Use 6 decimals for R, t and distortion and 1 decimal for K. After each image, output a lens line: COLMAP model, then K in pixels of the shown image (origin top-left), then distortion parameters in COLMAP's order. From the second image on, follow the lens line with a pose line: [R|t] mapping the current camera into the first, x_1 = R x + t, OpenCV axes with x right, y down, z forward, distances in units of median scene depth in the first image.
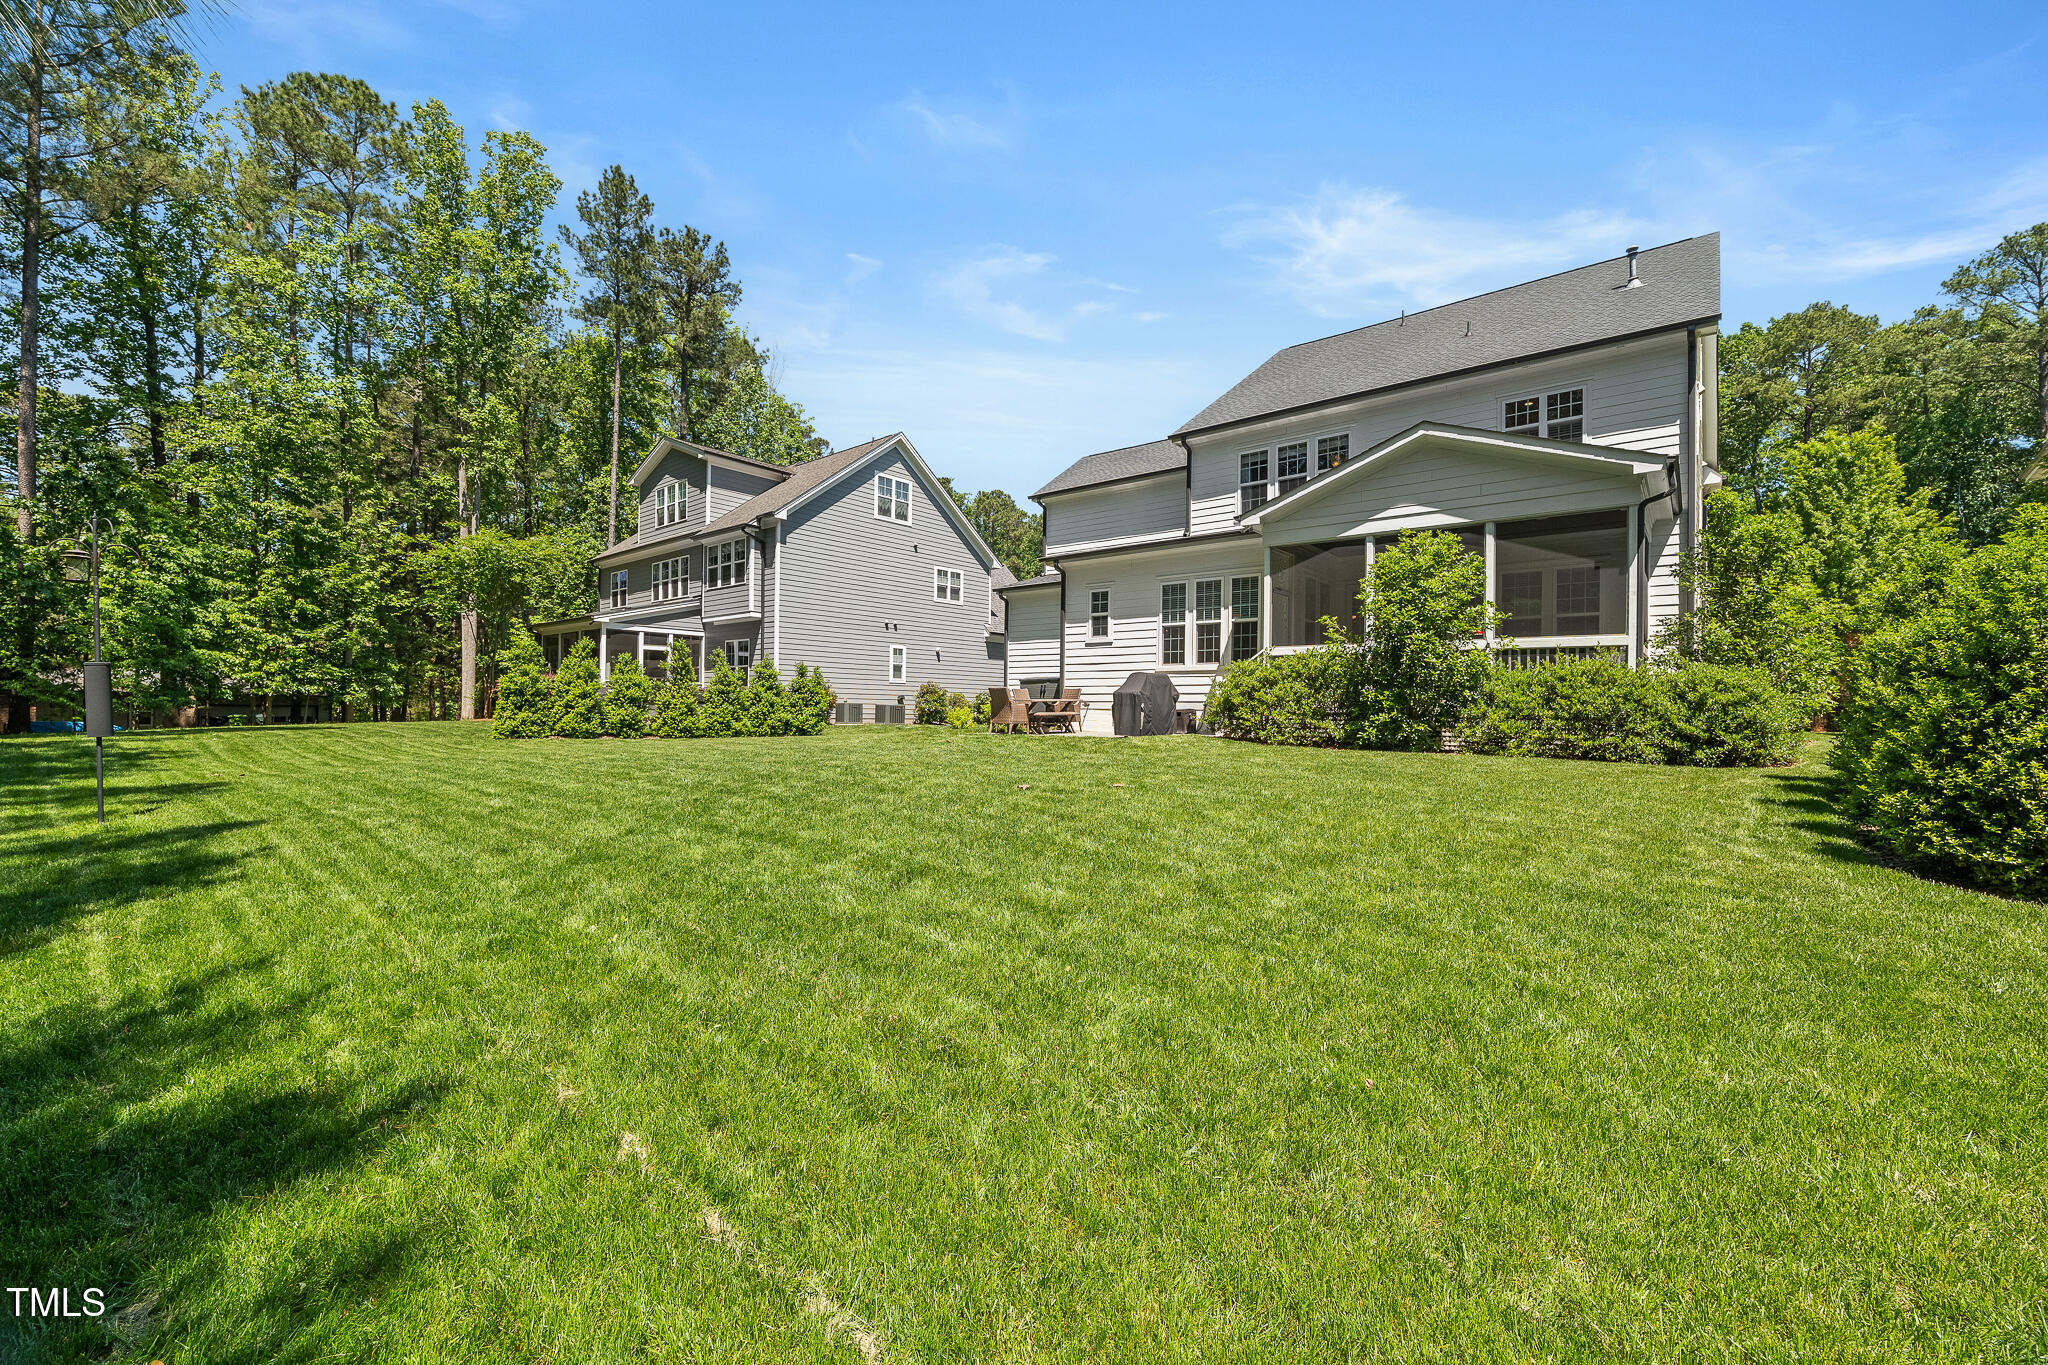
lens RADIAL K [[847.0, 0, 1027.1], [0, 847.0, 701.9], [0, 0, 1]] dist [-0.008581, 0.000027]
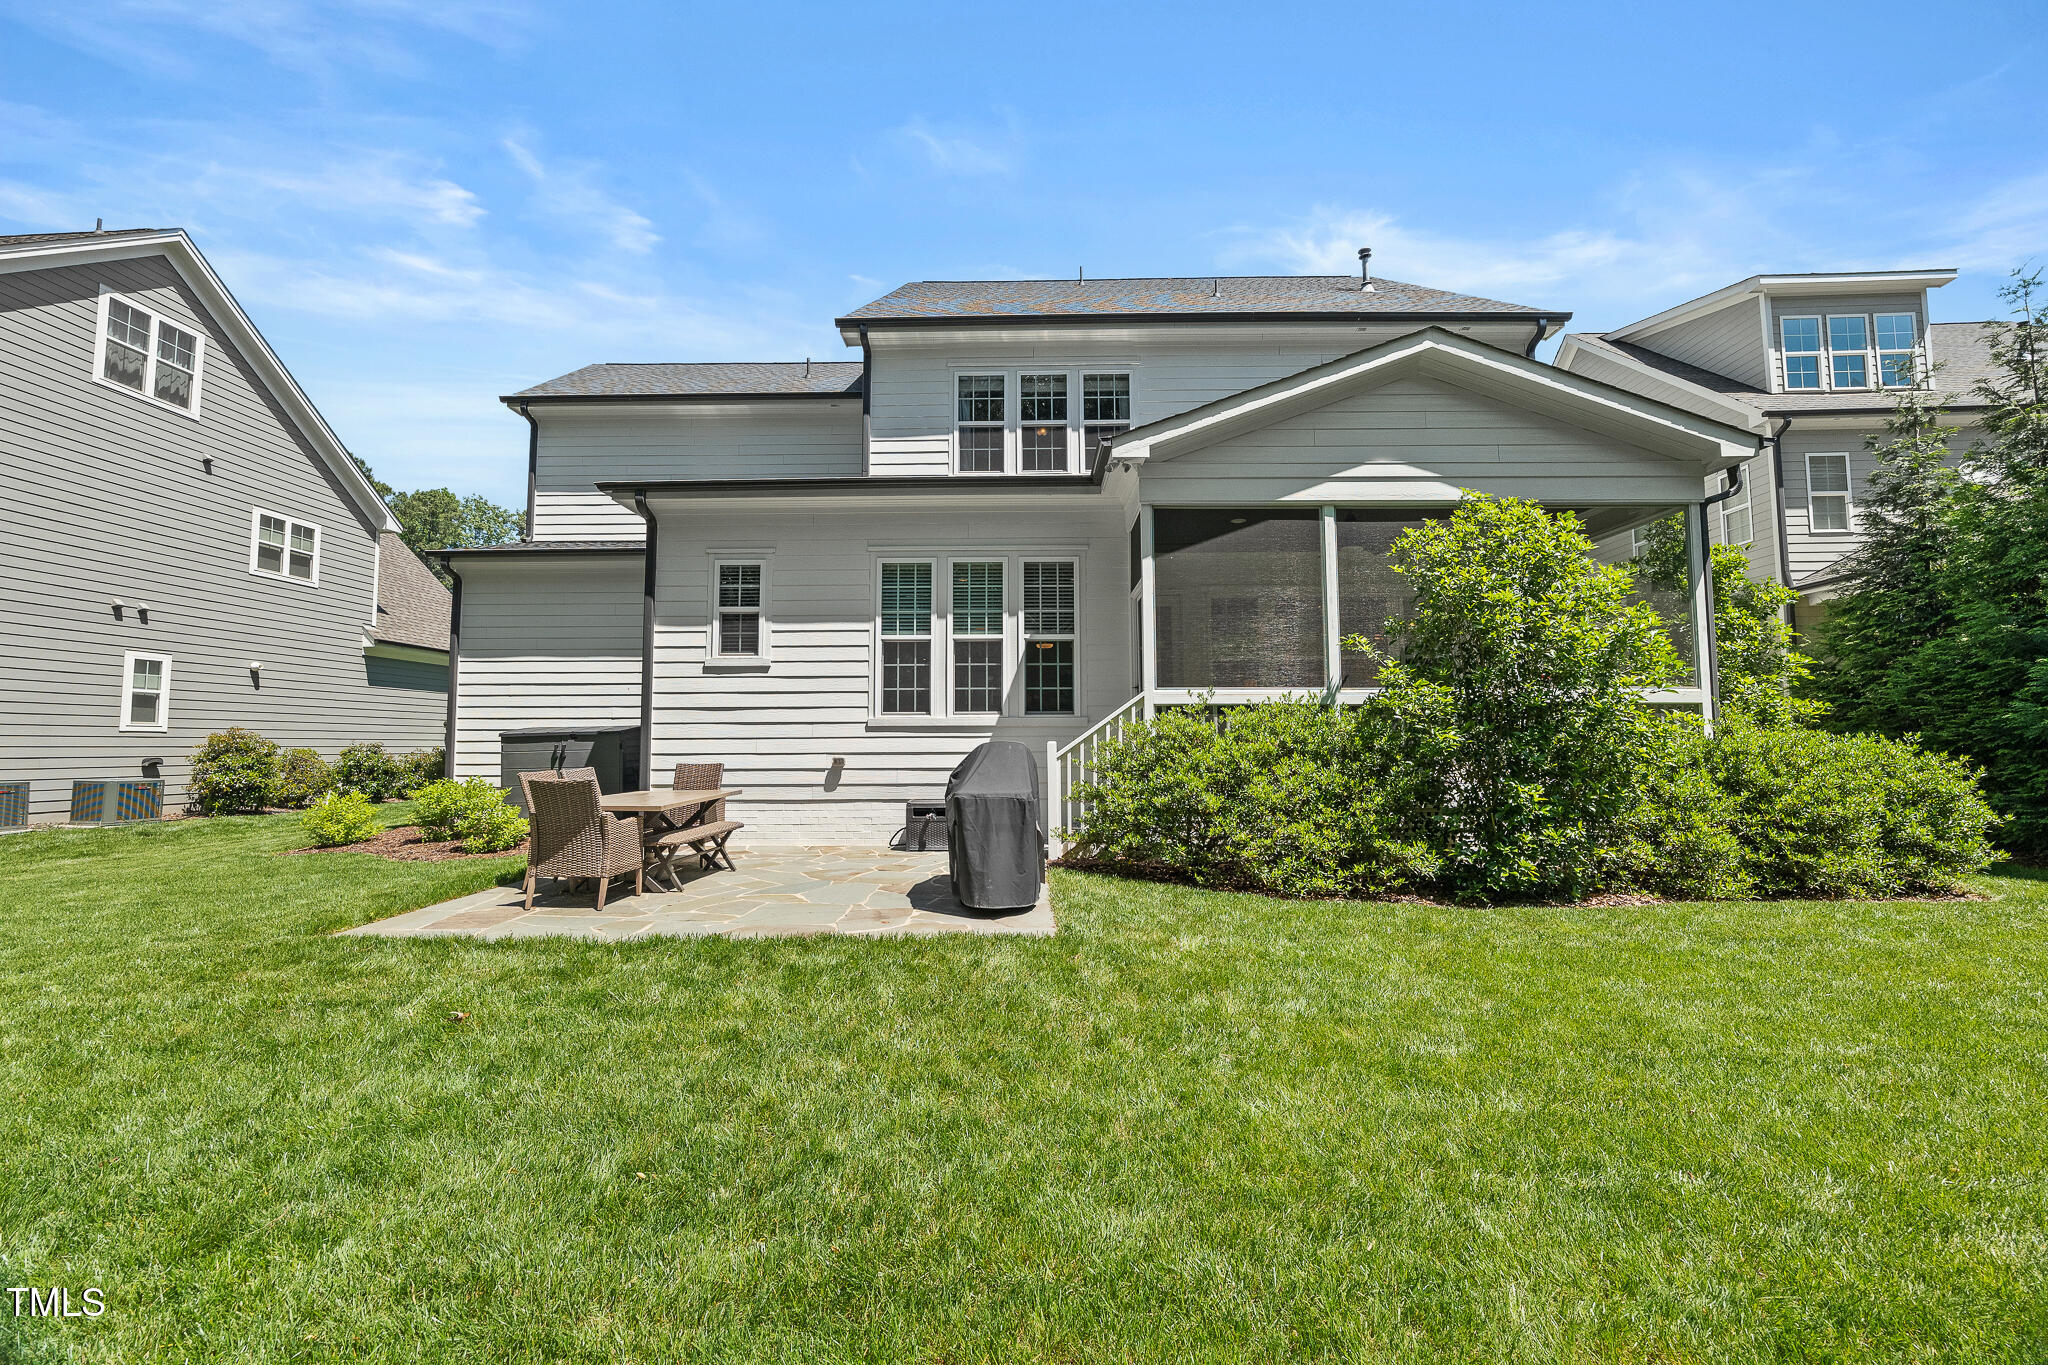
lens RADIAL K [[838.0, 0, 1024.8], [0, 838.0, 683.7], [0, 0, 1]] dist [-0.008314, 0.000103]
pose [[0.781808, 0.029376, 0.622826, -0.089189], [0.007613, 0.998365, -0.056645, -0.030356], [-0.623472, 0.049027, 0.780307, 0.507257]]
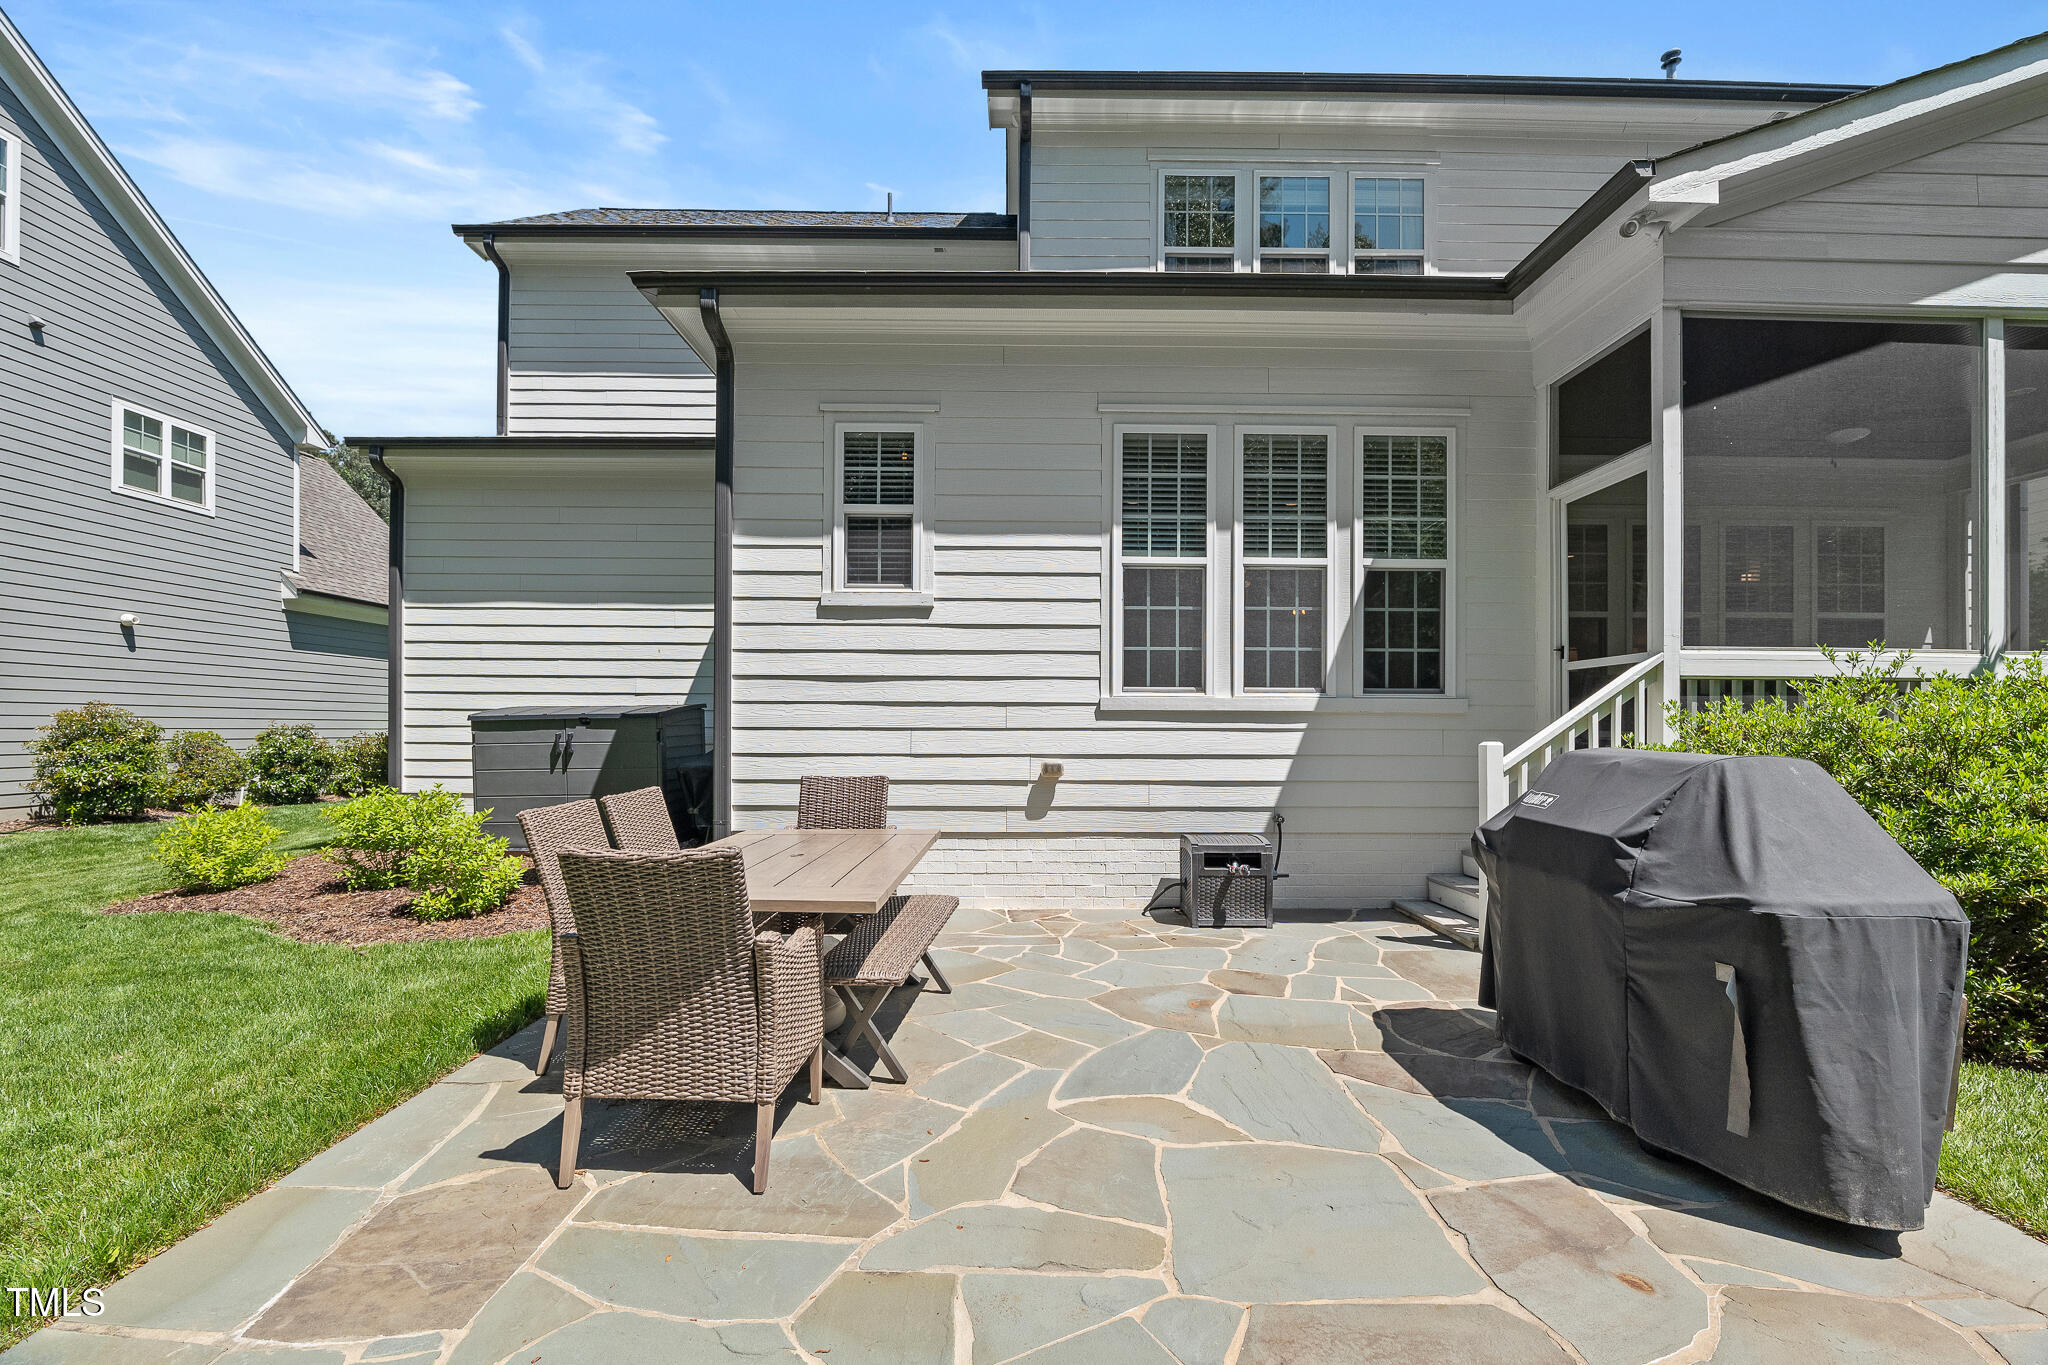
lens RADIAL K [[861.3, 0, 1033.7], [0, 861.3, 723.2], [0, 0, 1]] dist [-0.006804, -0.000399]
pose [[0.766681, -0.005434, 0.642006, -0.065018], [-0.001996, 0.999939, 0.010847, -0.032764], [-0.642025, -0.009597, 0.766623, 0.732034]]
